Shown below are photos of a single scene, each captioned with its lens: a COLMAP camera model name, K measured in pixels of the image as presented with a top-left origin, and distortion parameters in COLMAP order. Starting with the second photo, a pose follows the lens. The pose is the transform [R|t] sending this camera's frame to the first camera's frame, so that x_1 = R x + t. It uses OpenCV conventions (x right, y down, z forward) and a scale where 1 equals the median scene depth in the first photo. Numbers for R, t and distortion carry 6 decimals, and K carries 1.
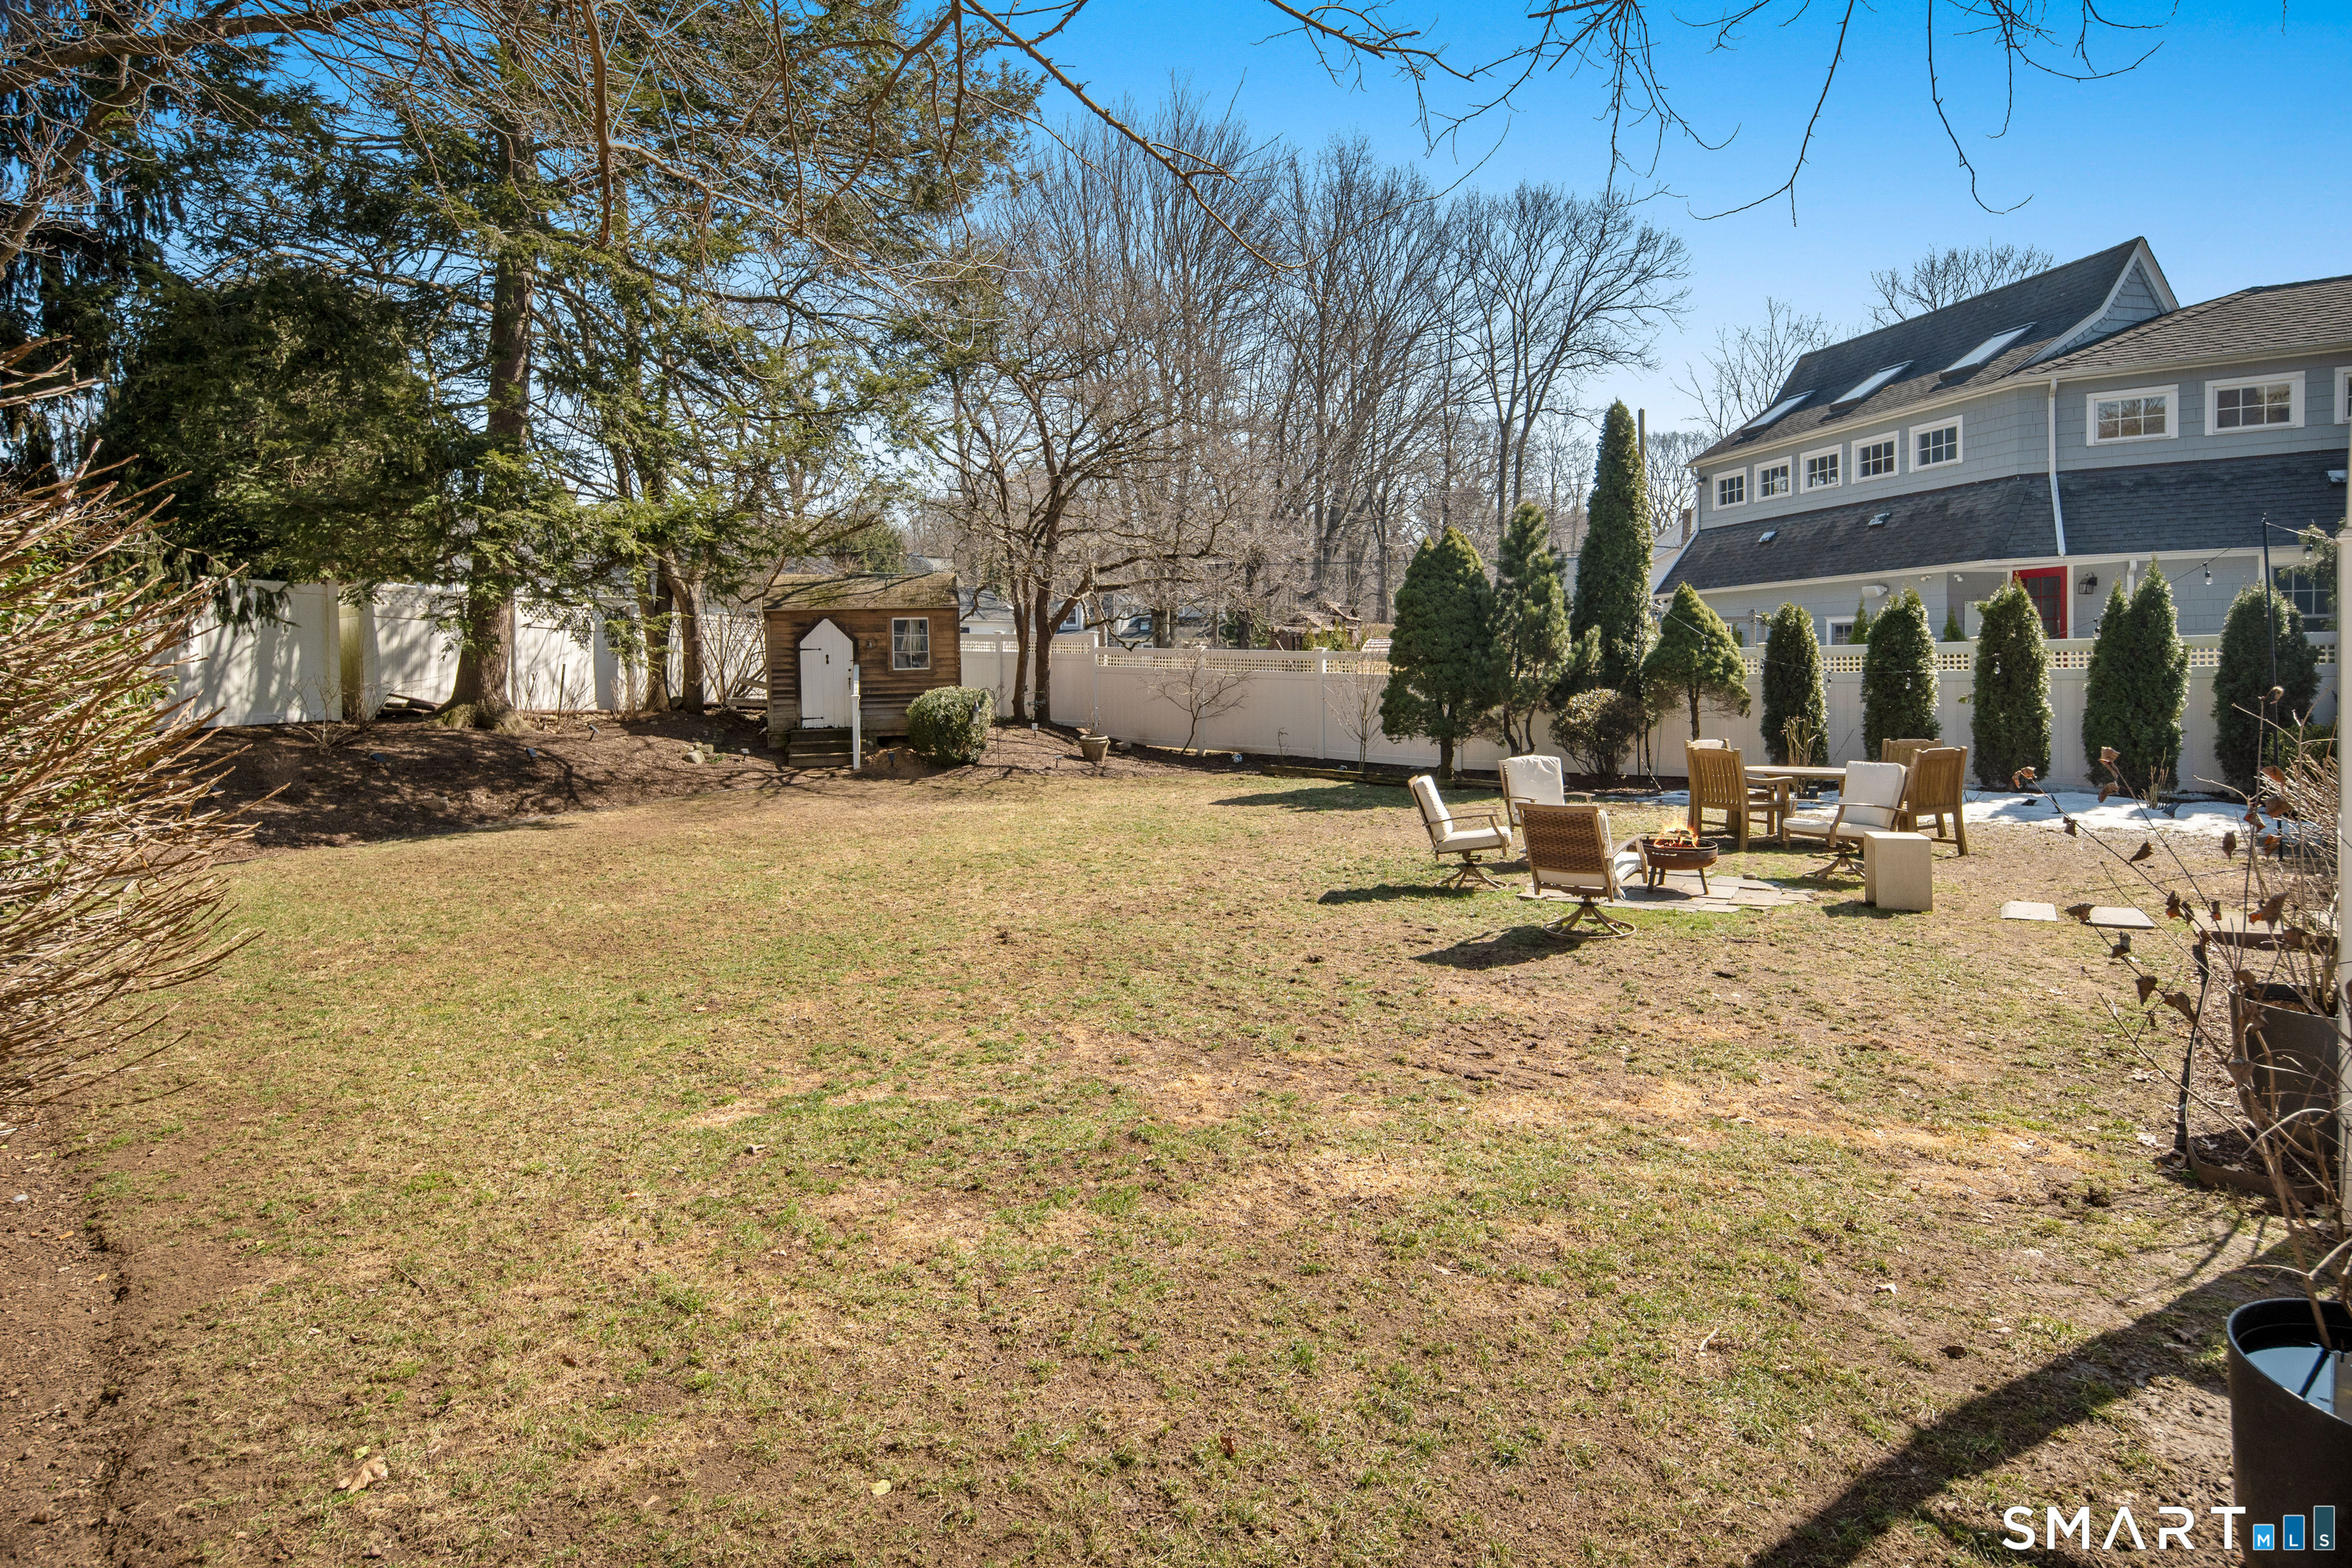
lens RADIAL K [[1167.7, 0, 1174.9], [0, 1167.7, 704.6], [0, 0, 1]] dist [0.014007, 0.000030]
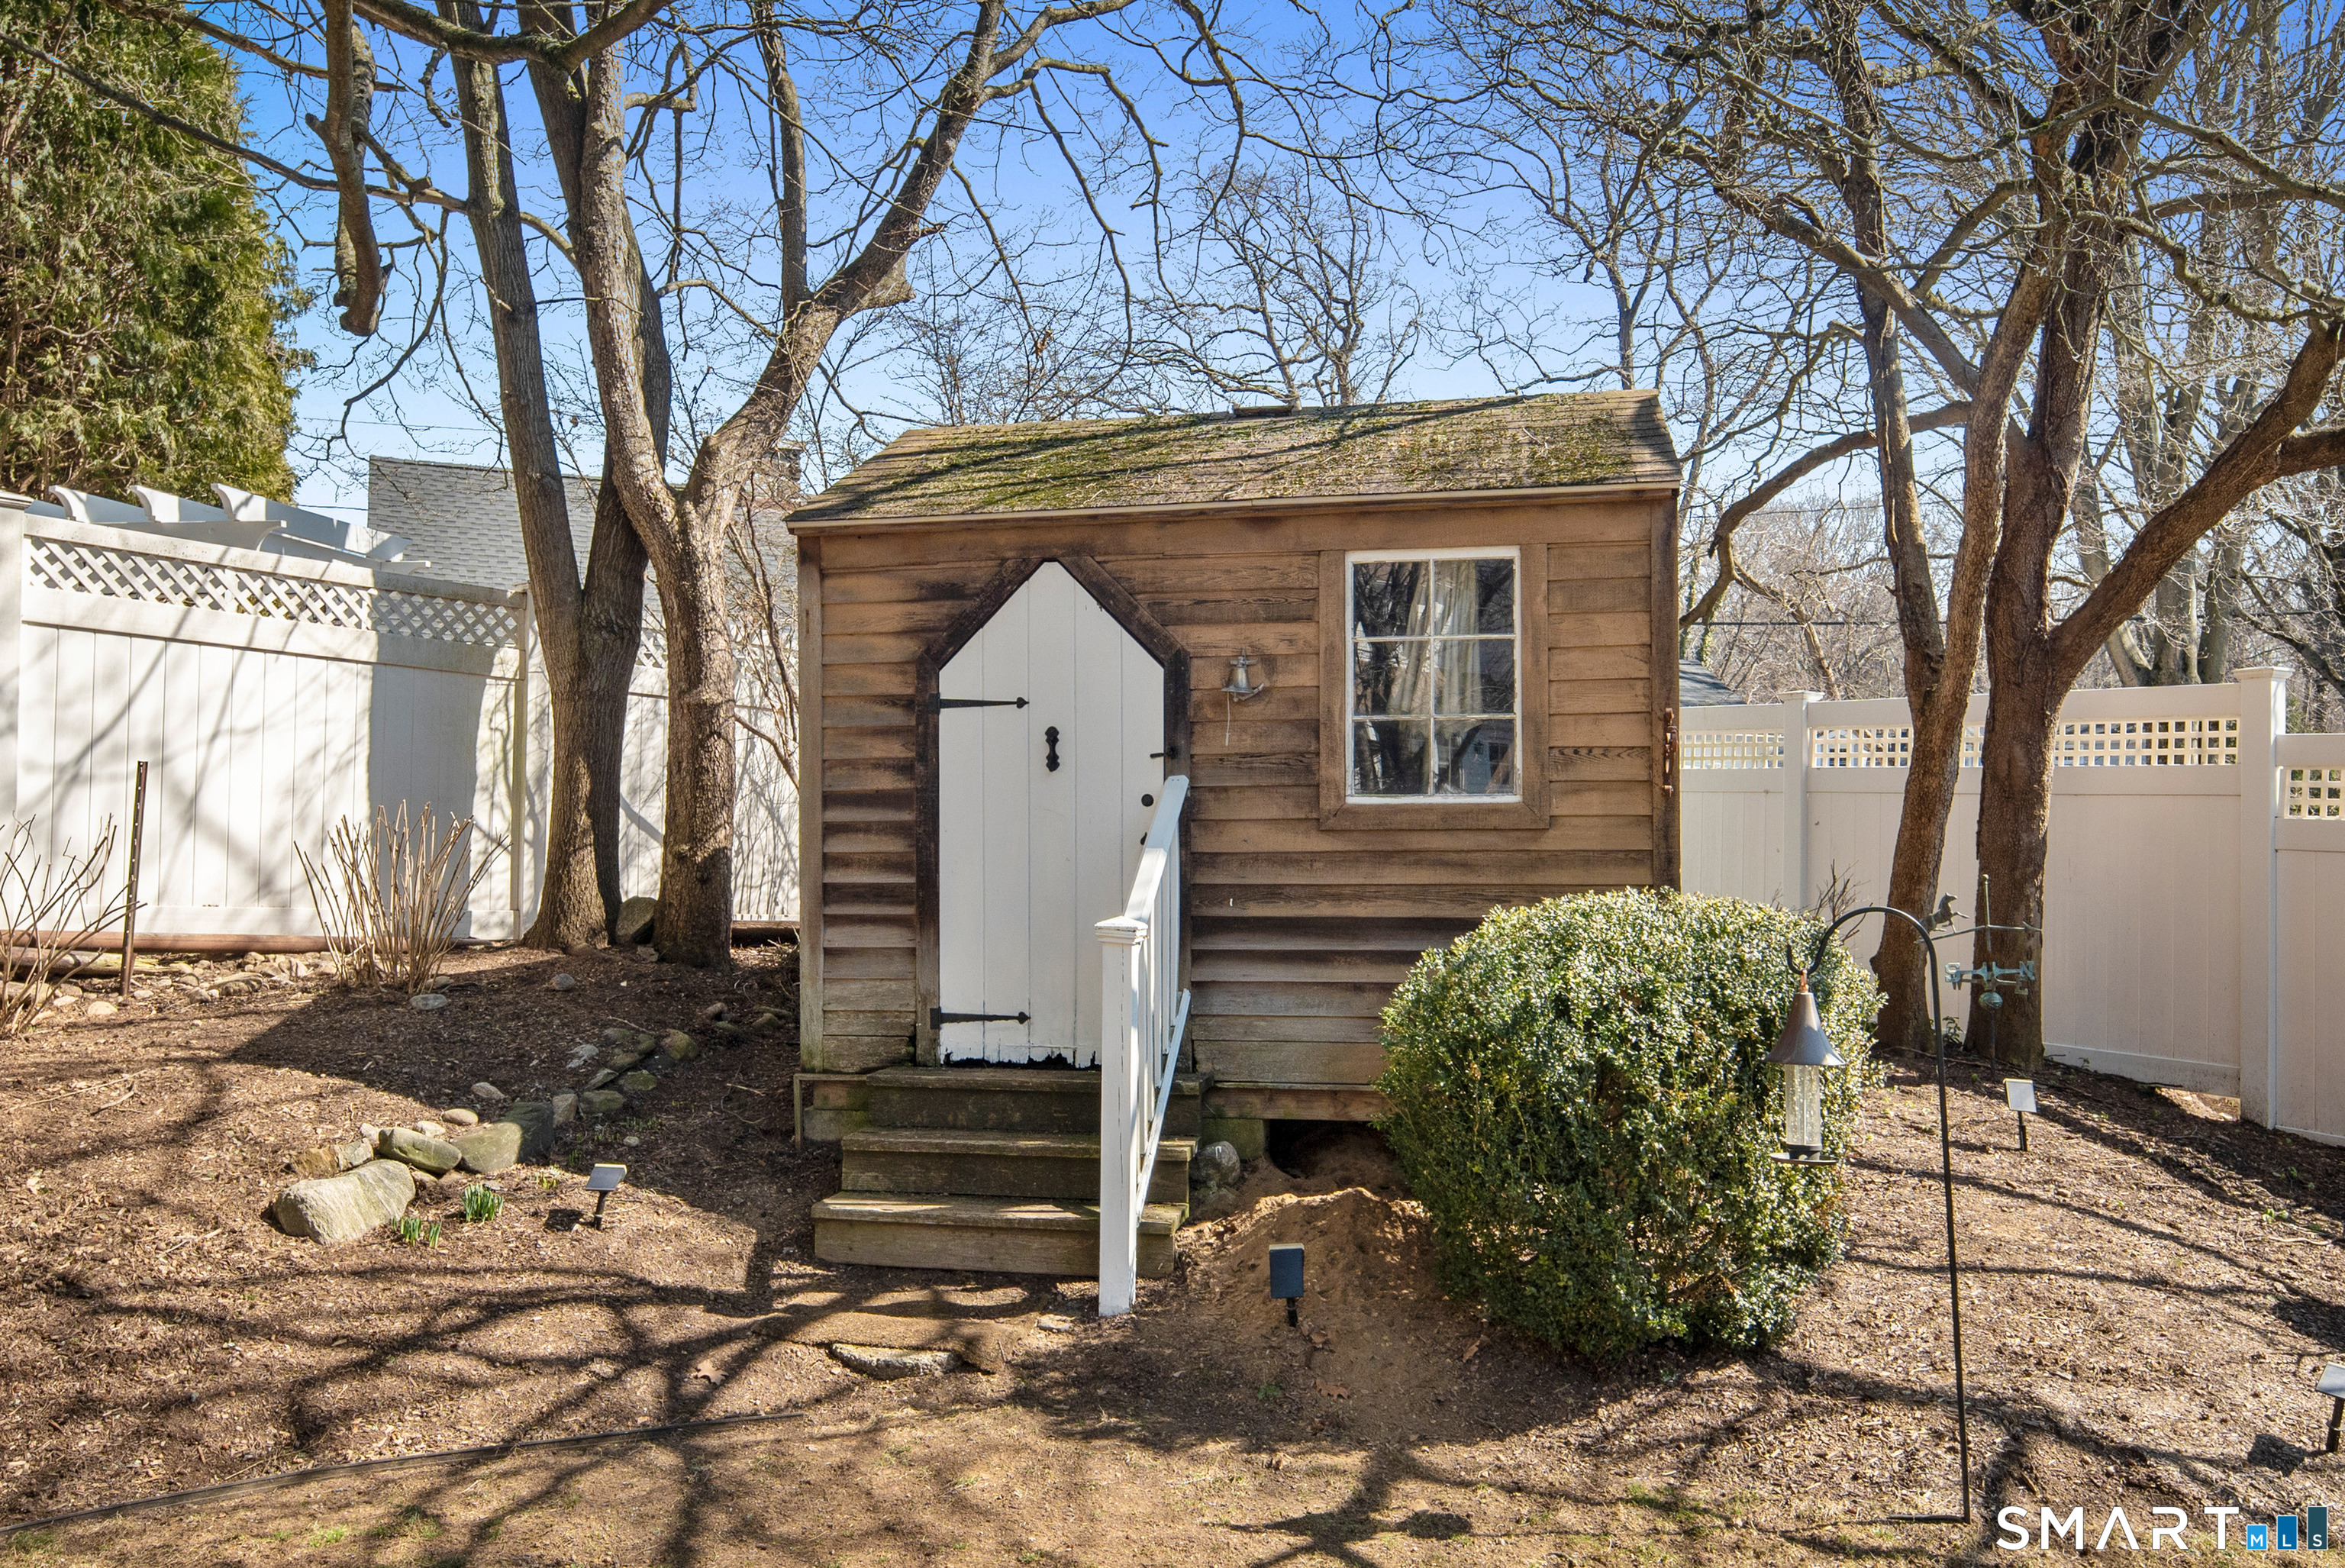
lens RADIAL K [[1752.8, 0, 1157.7], [0, 1752.8, 847.2], [0, 0, 1]] dist [0.032305, 0.000423]
pose [[0.906781, 0.019976, -0.421128, -0.144056], [-0.037102, 0.998782, -0.032511, -0.010746], [0.419966, 0.045105, 0.906418, 0.723335]]
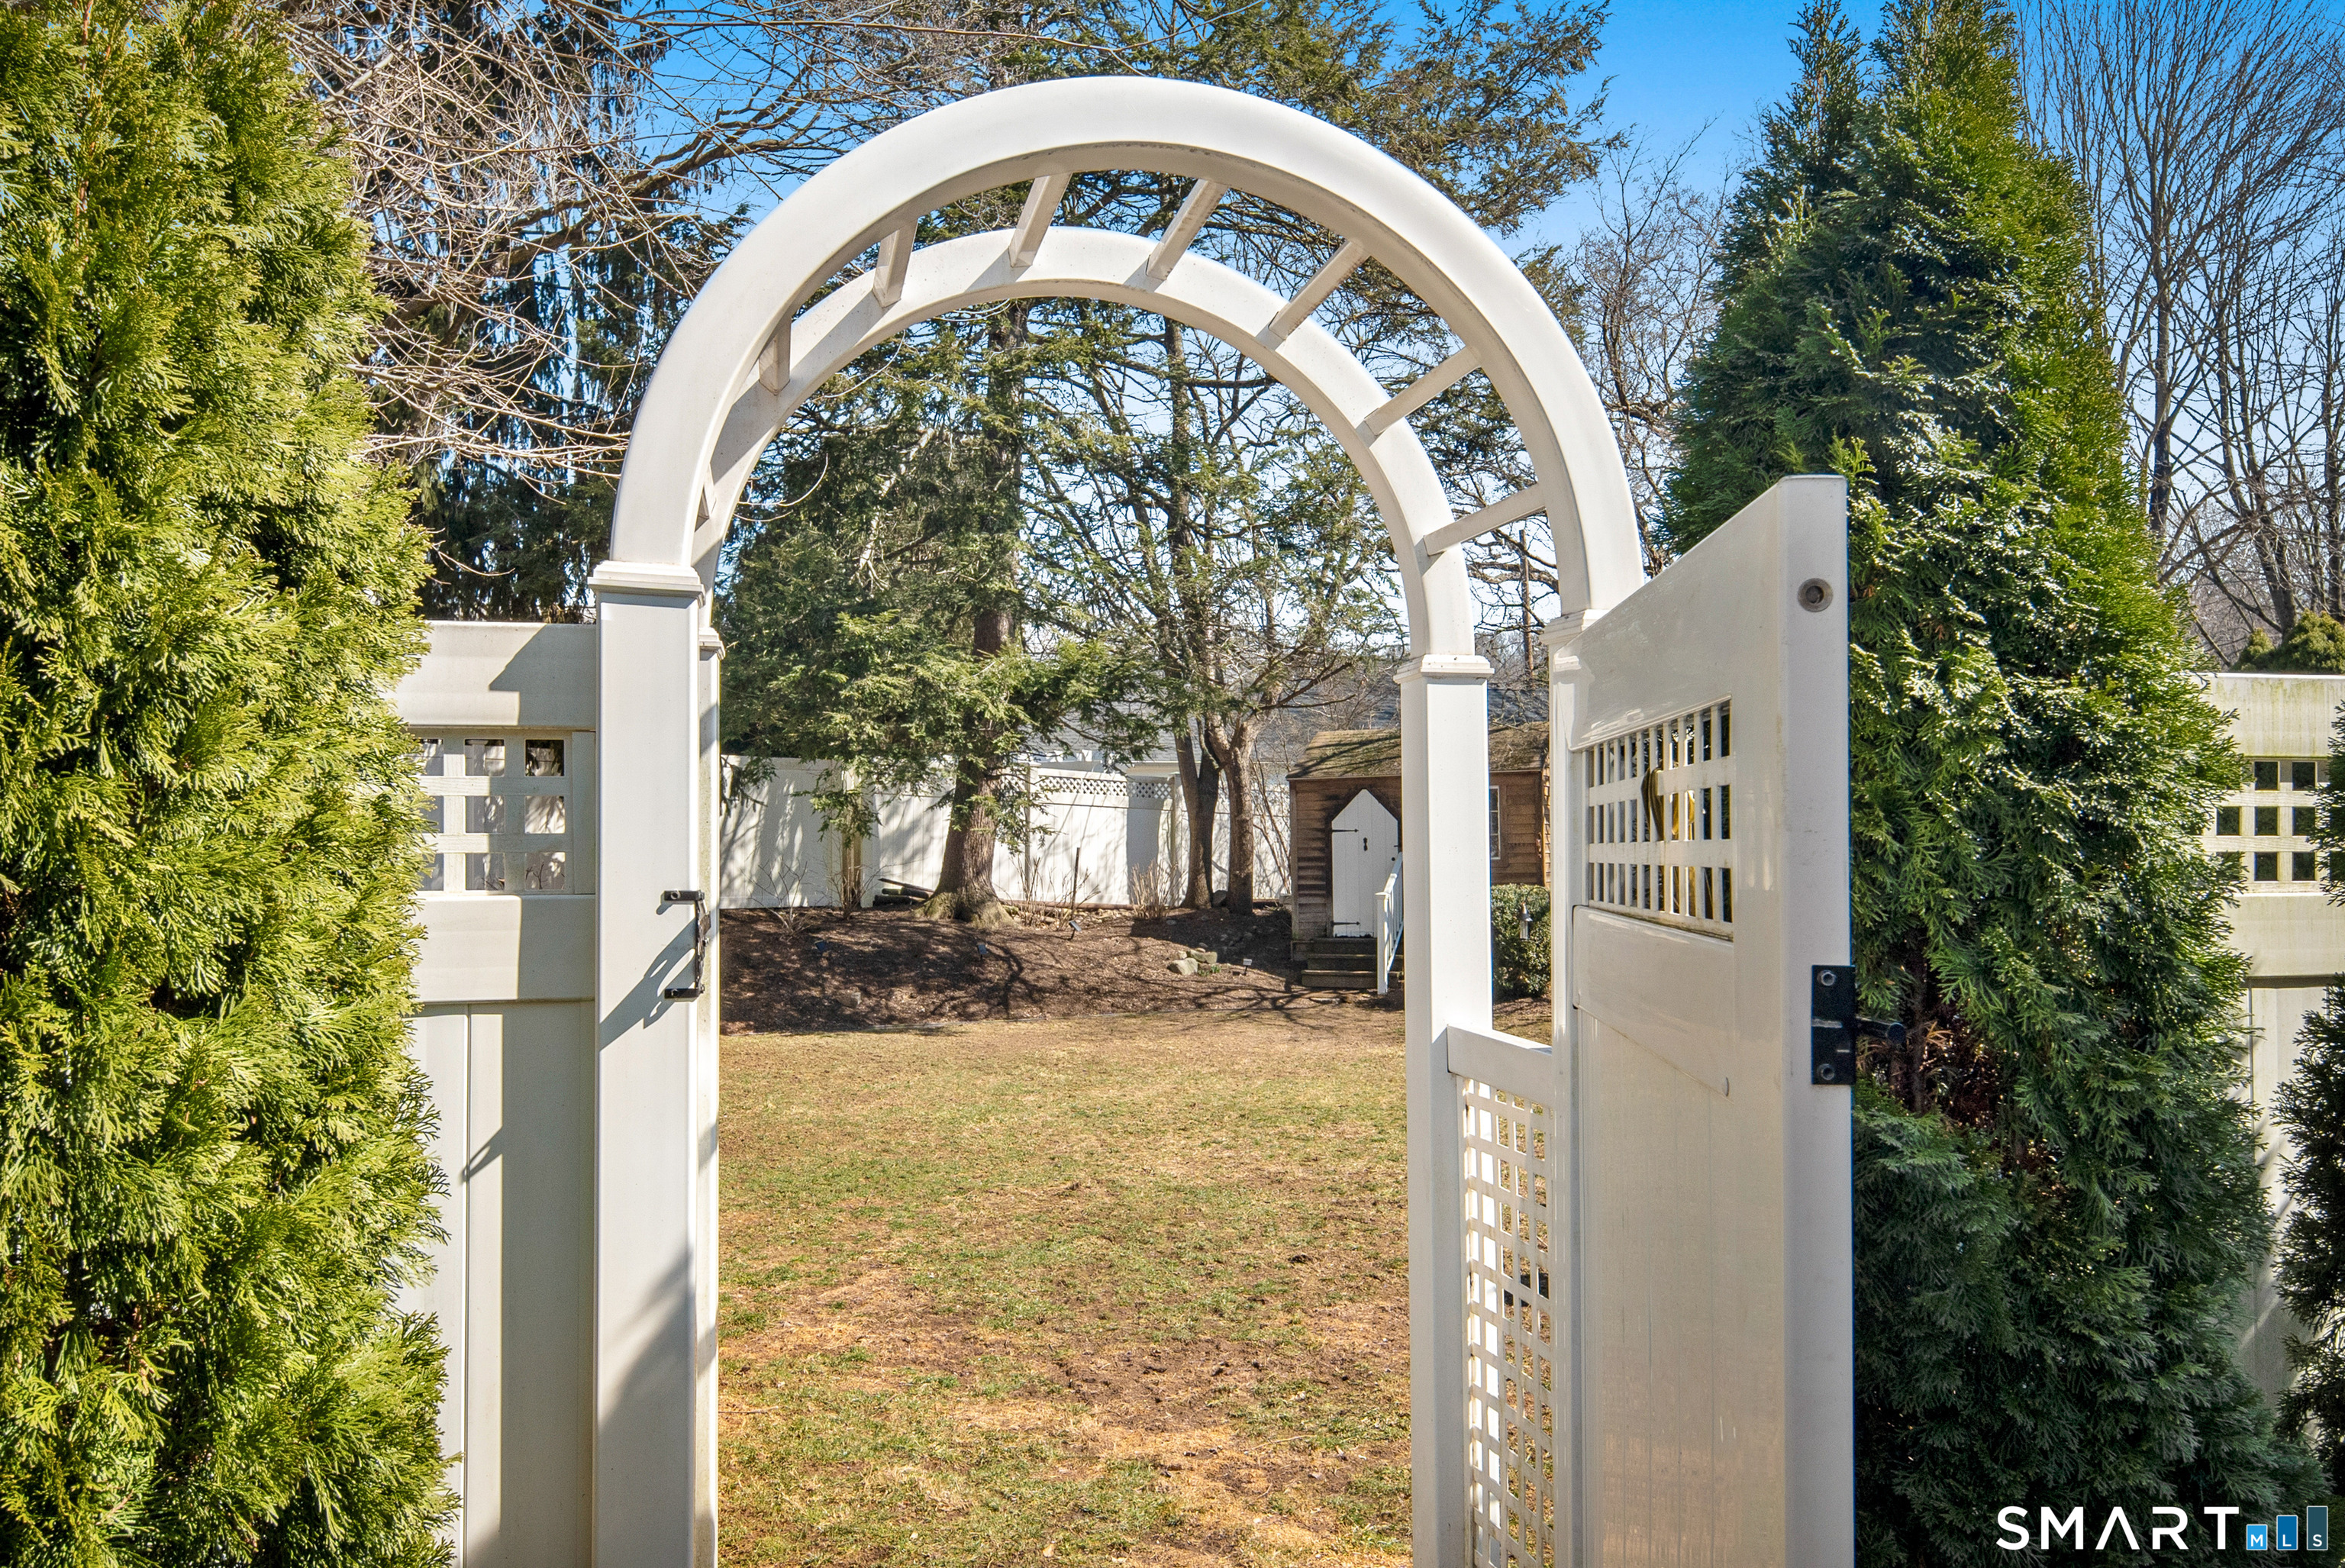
lens RADIAL K [[1752.8, 0, 1157.7], [0, 1752.8, 847.2], [0, 0, 1]] dist [0.032305, 0.000423]
pose [[0.806021, 0.006969, -0.591846, 0.257032], [-0.029774, 0.999142, -0.028784, -0.000949], [0.591138, 0.040823, 0.805537, 0.028826]]
